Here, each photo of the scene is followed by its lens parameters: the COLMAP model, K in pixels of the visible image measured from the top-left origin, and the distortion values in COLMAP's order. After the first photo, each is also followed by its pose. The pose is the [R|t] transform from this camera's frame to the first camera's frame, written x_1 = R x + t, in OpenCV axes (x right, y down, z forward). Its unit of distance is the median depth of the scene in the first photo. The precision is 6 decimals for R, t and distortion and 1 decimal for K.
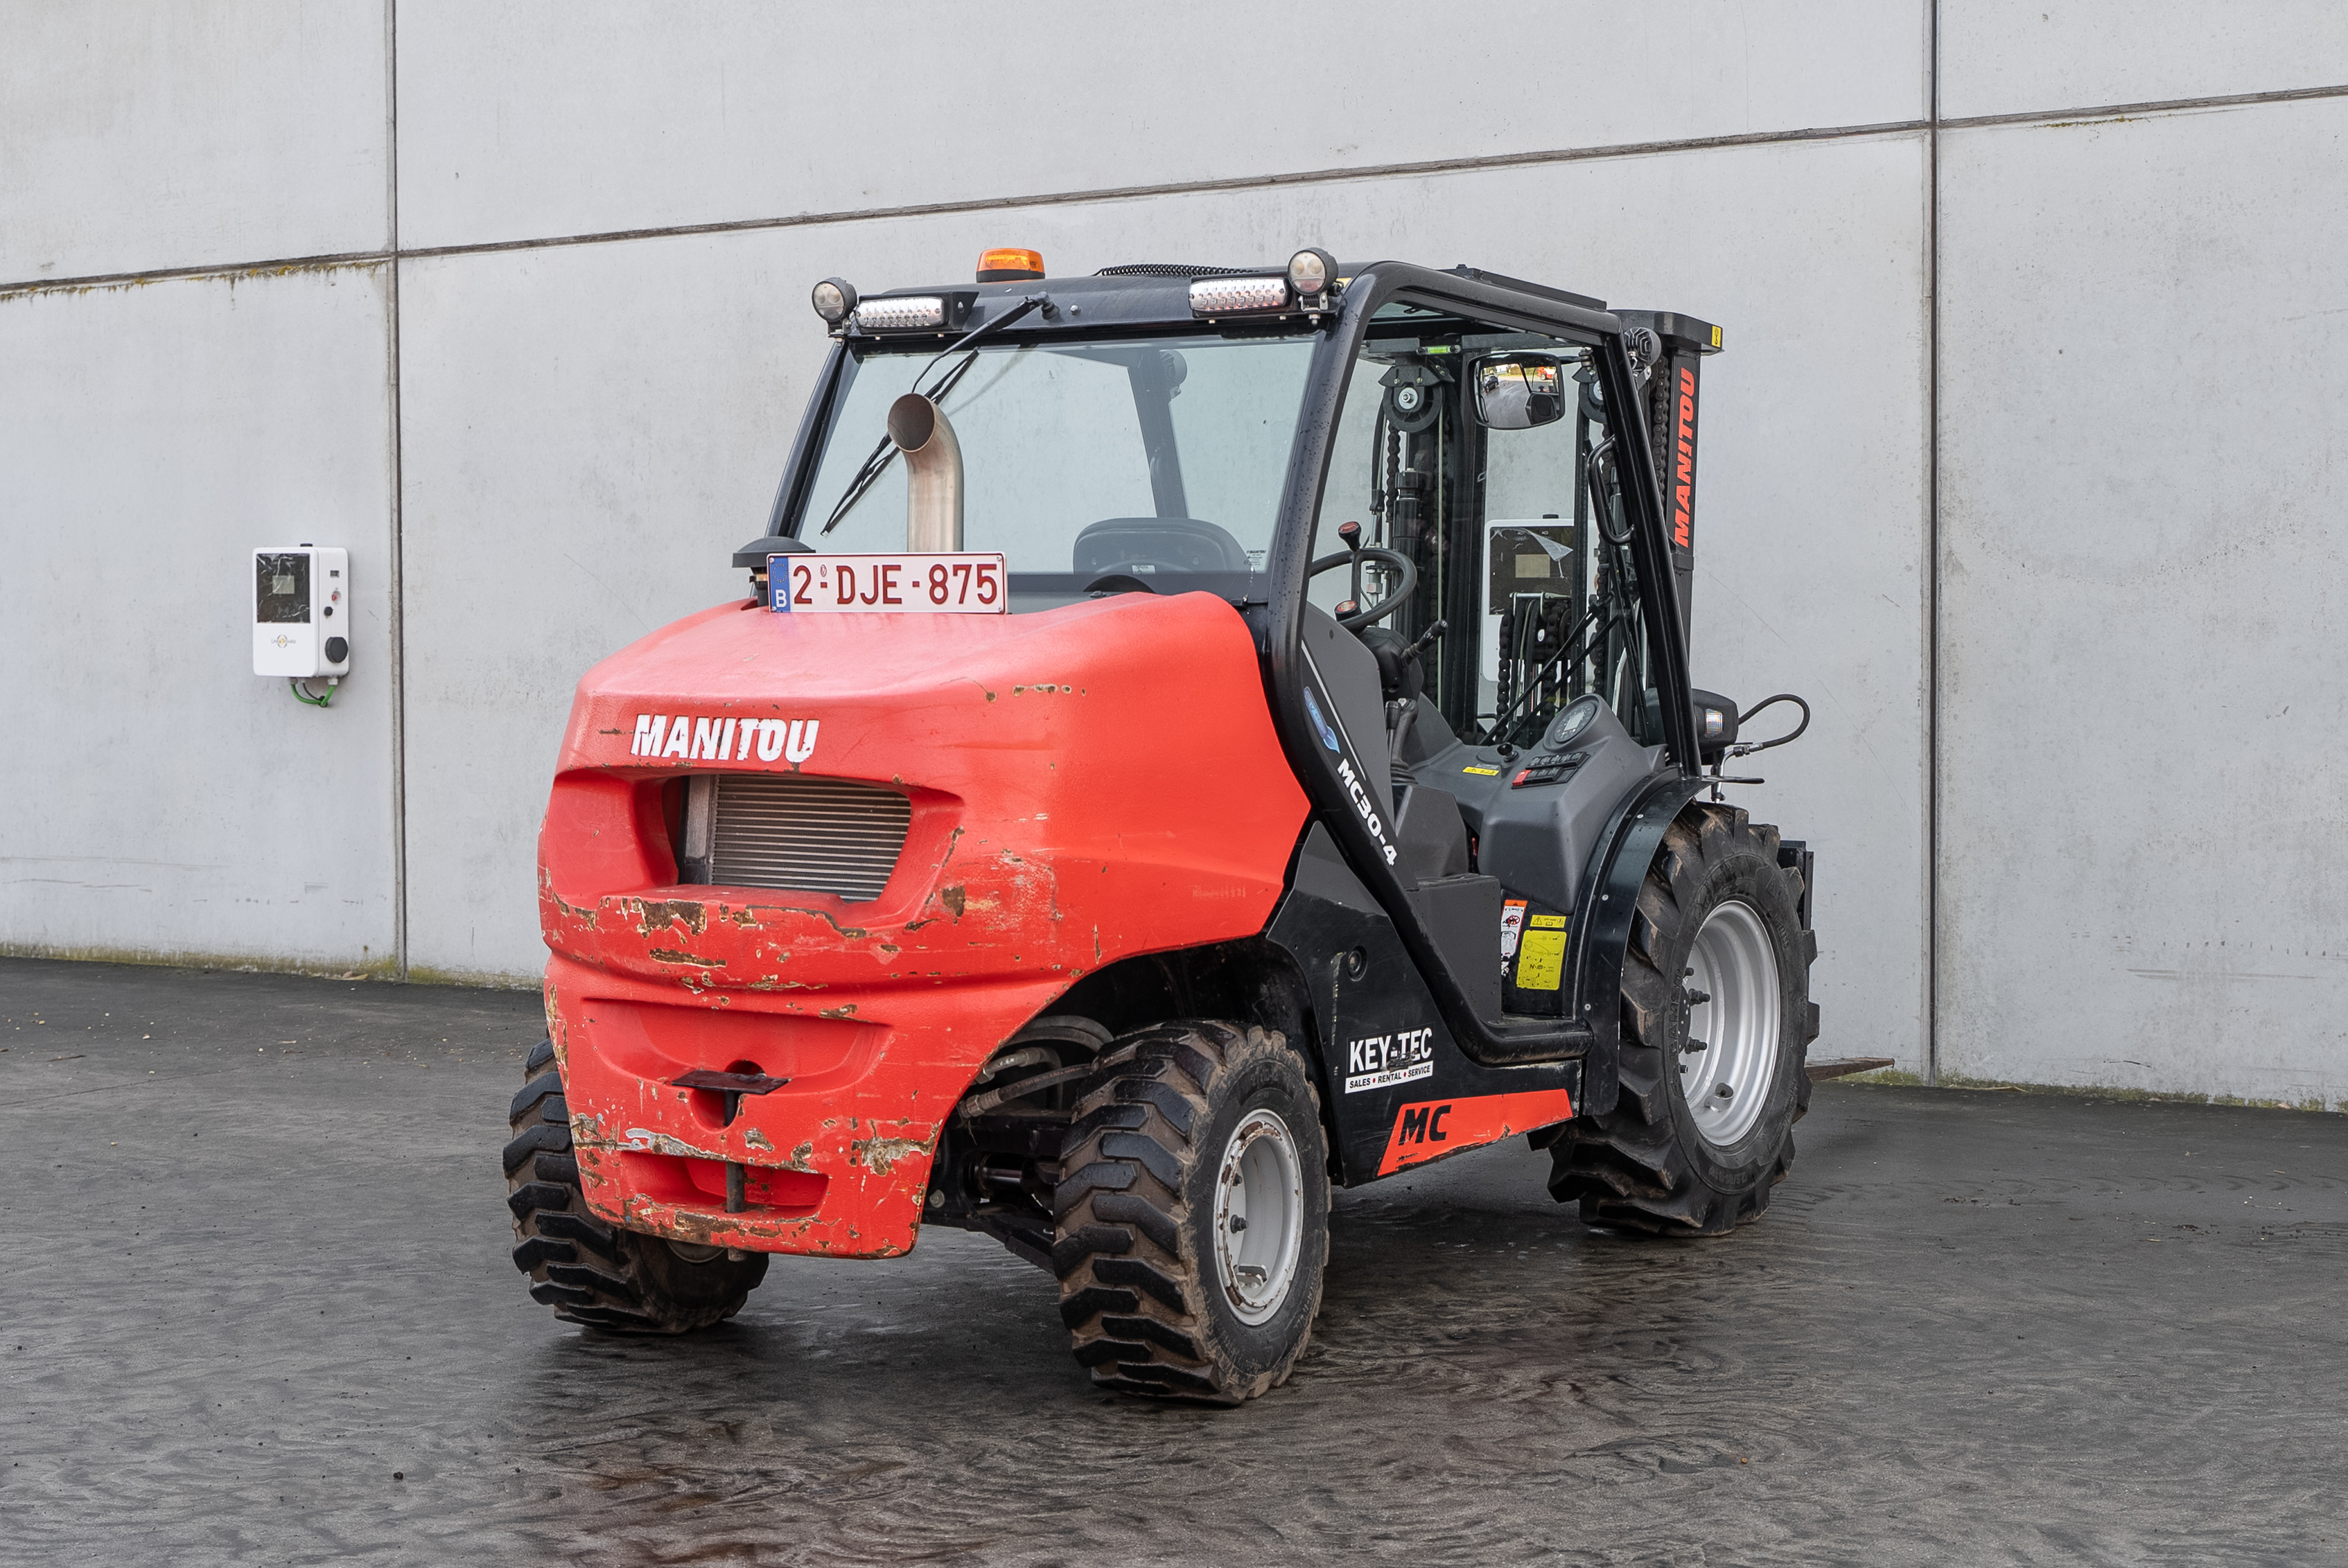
lens RADIAL K [[3662.4, 0, 1107.9], [0, 3662.4, 779.8], [0, 0, 1]] dist [-0.005355, 0.000000]
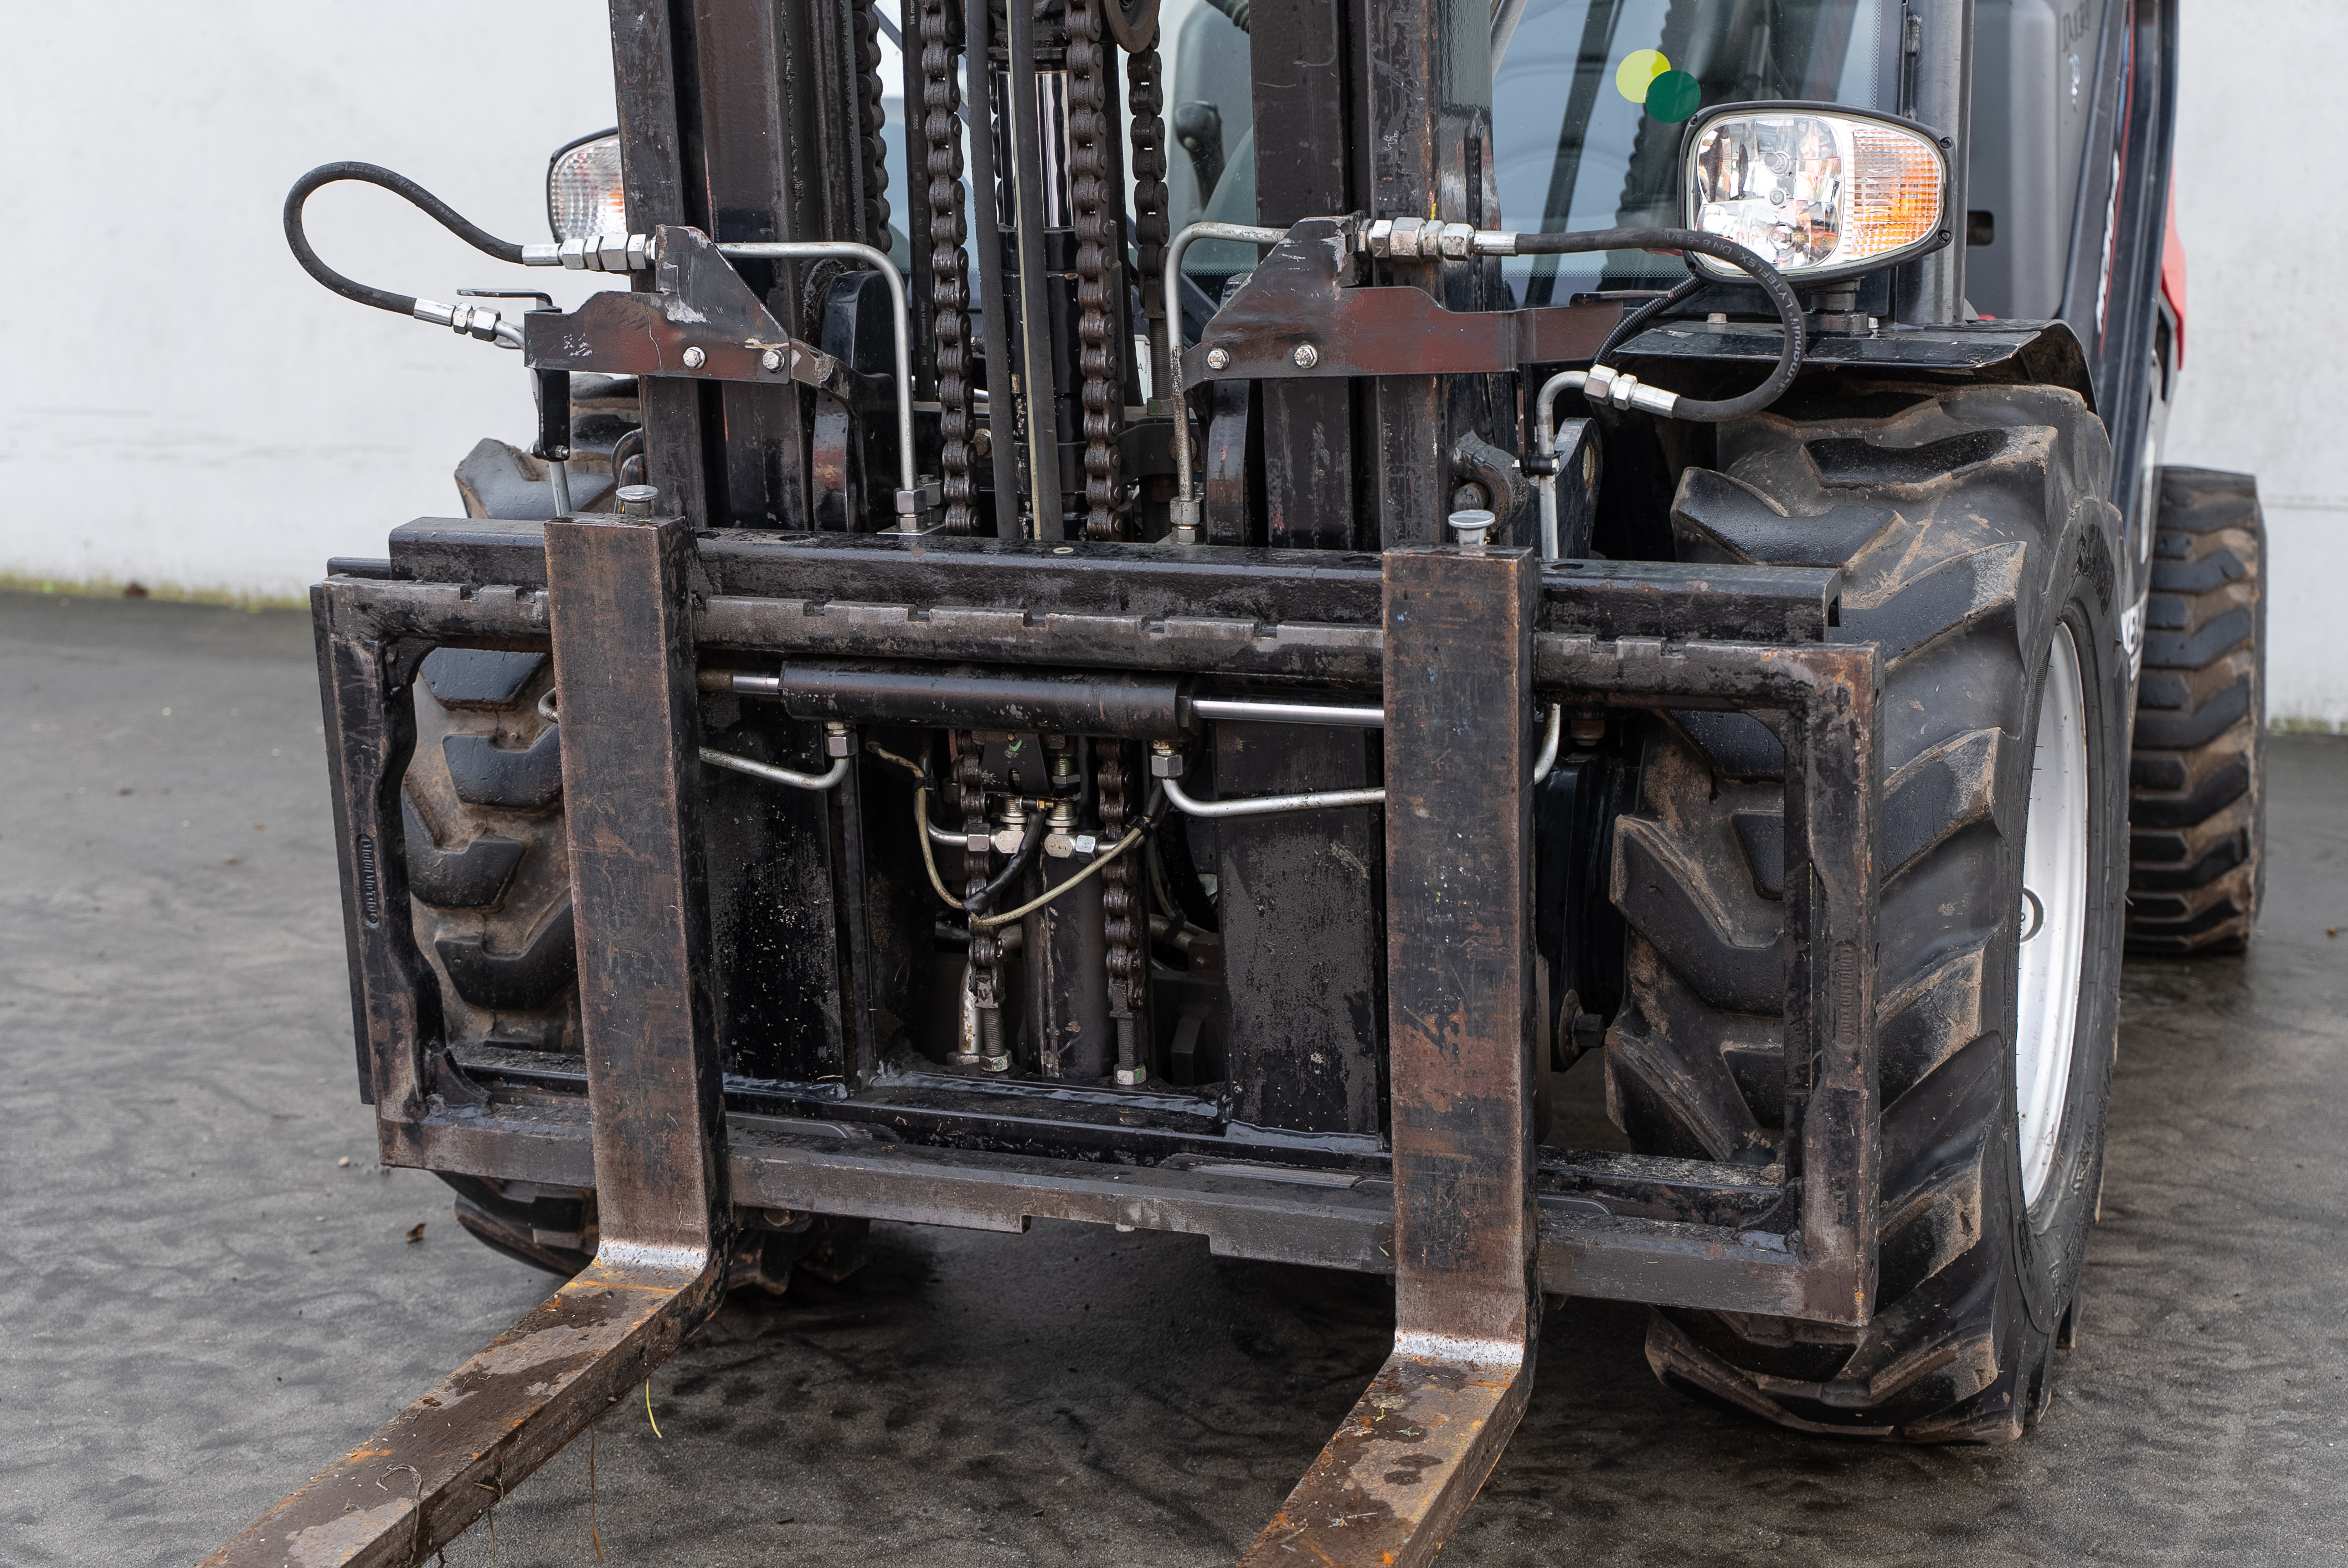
lens RADIAL K [[3800.8, 0, 1174.0], [0, 3800.8, 779.4], [0, 0, 1]] dist [-0.012054, 0.000000]
pose [[0.975472, -0.029364, 0.218155, 0.016325], [-0.002271, 0.989667, 0.143367, -0.002169], [-0.220111, -0.140346, 0.965326, 0.311945]]
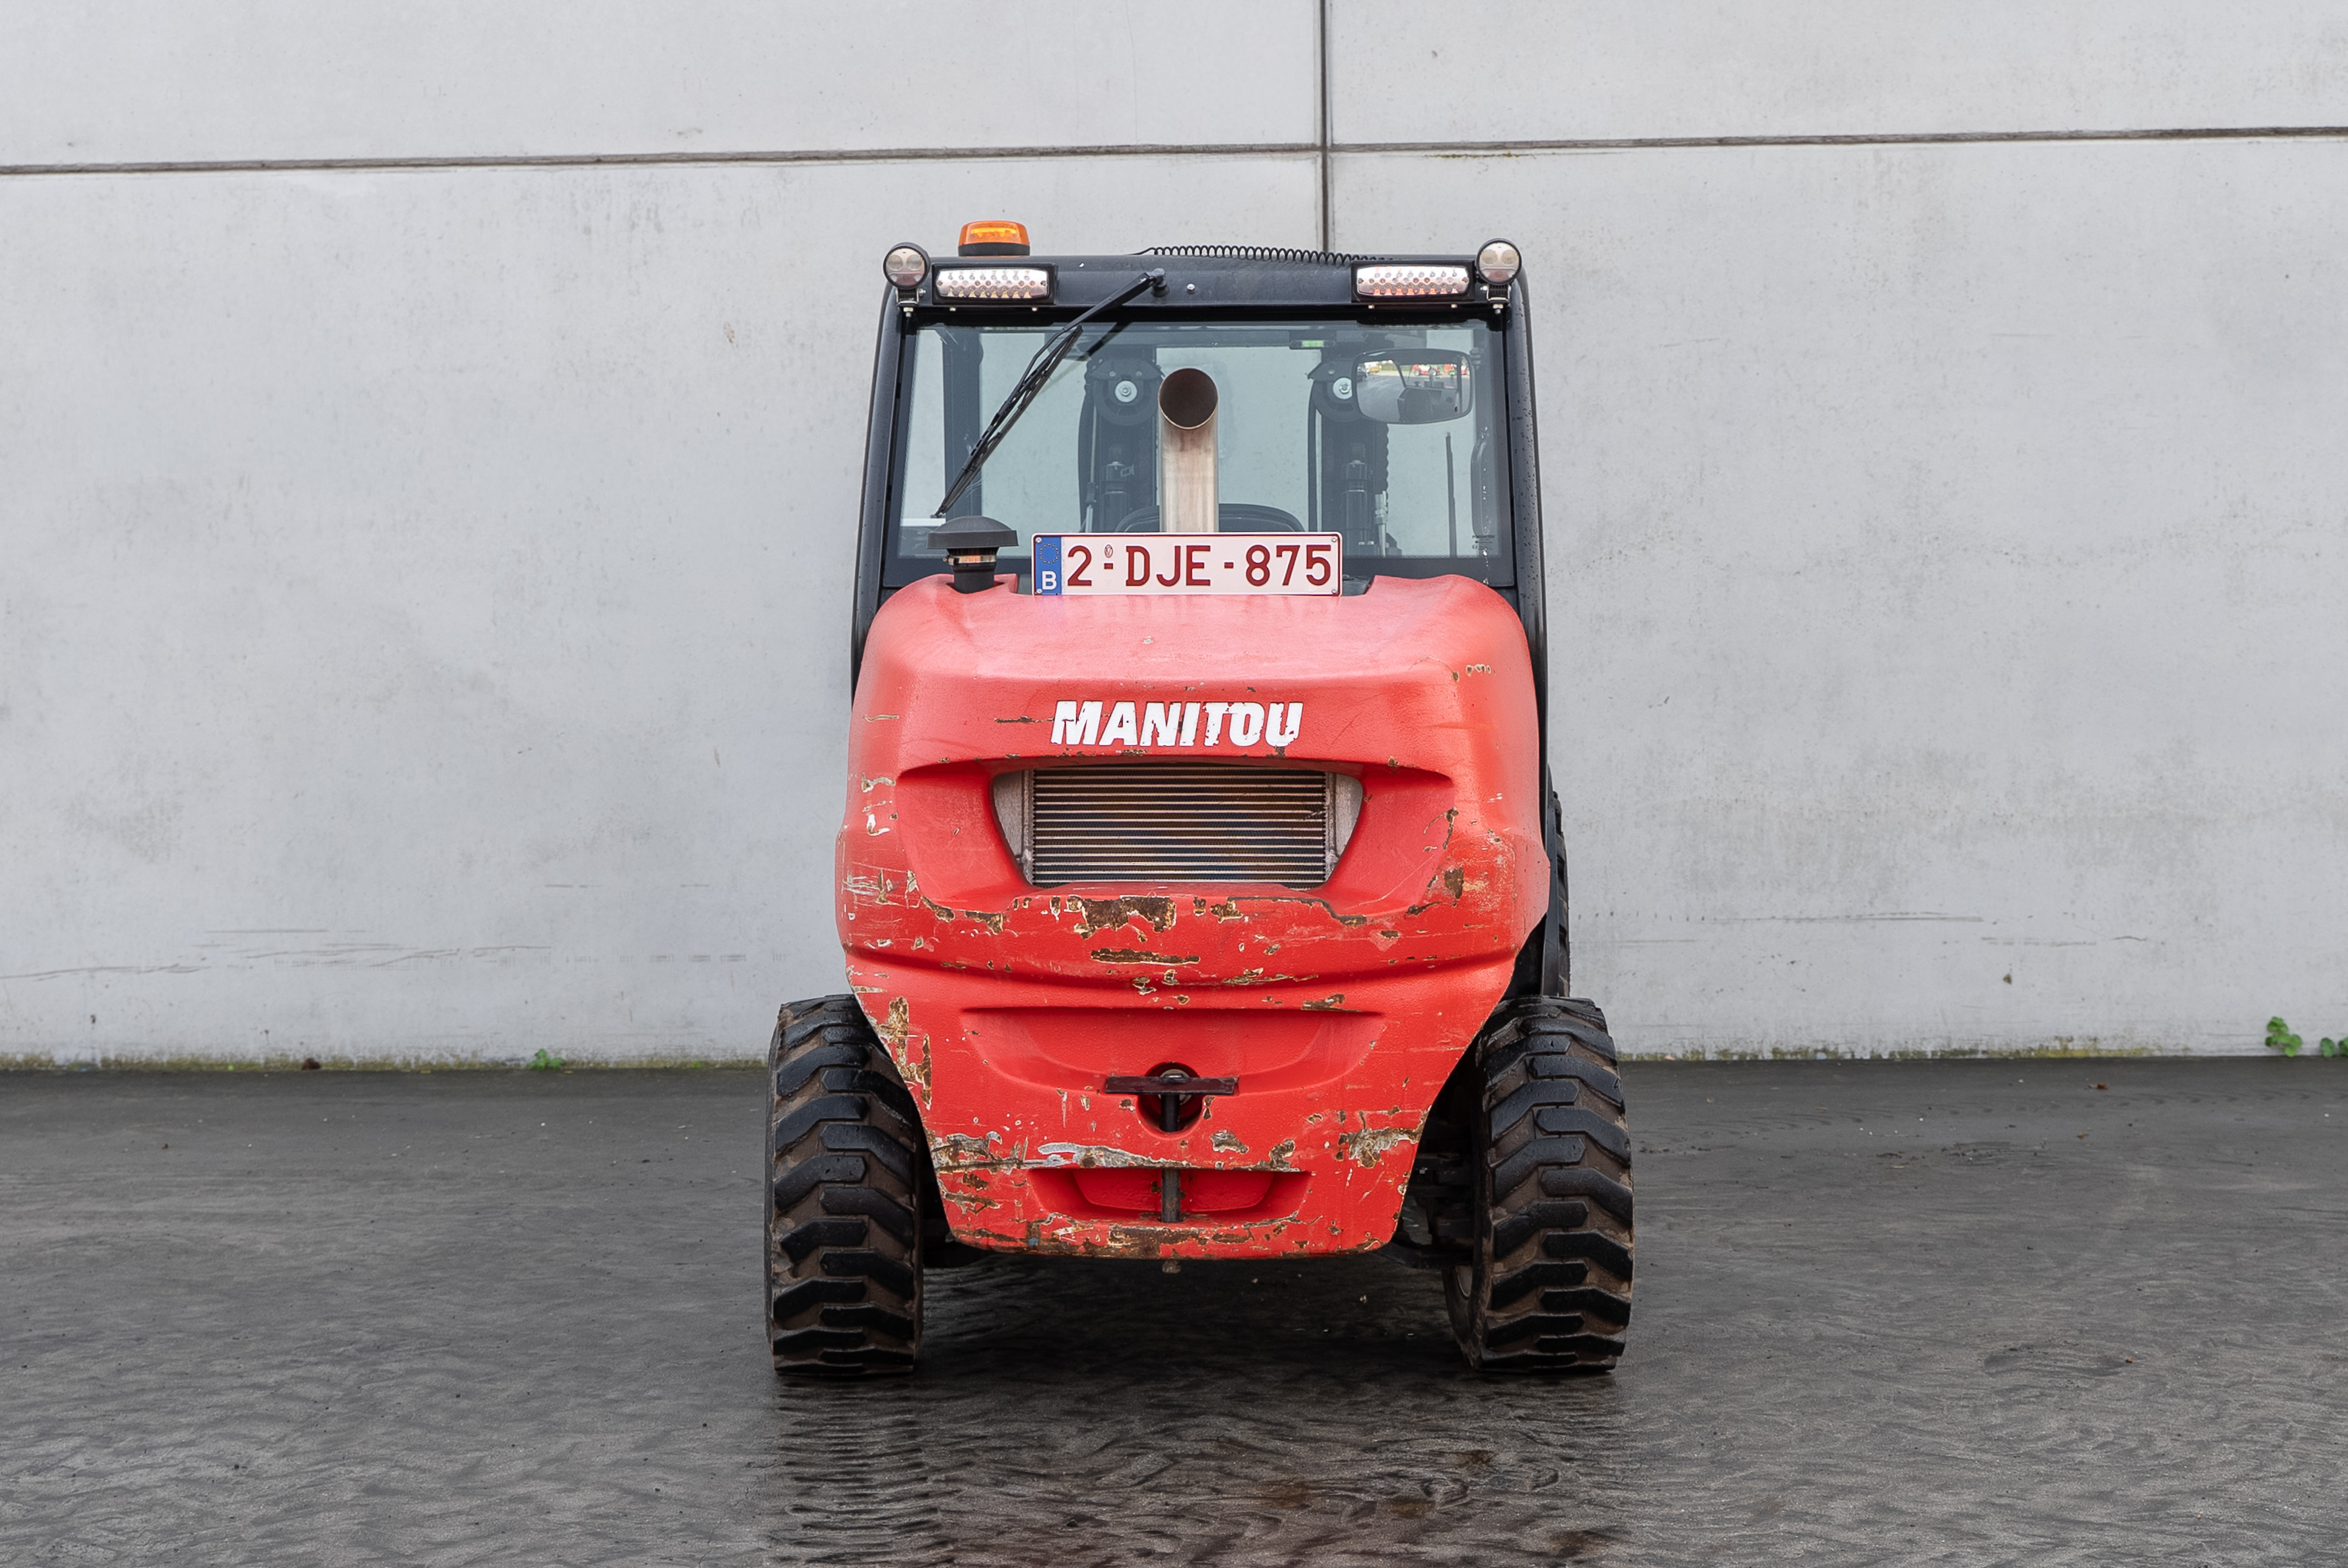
lens RADIAL K [[3743.5, 0, 1178.7], [0, 3743.5, 835.0], [0, 0, 1]] dist [-0.008738, 0.000000]
pose [[0.858115, -0.029210, 0.512626, -0.380776], [0.026234, 0.999571, 0.013042, 0.003084], [-0.512786, 0.002257, 0.858513, 0.104214]]
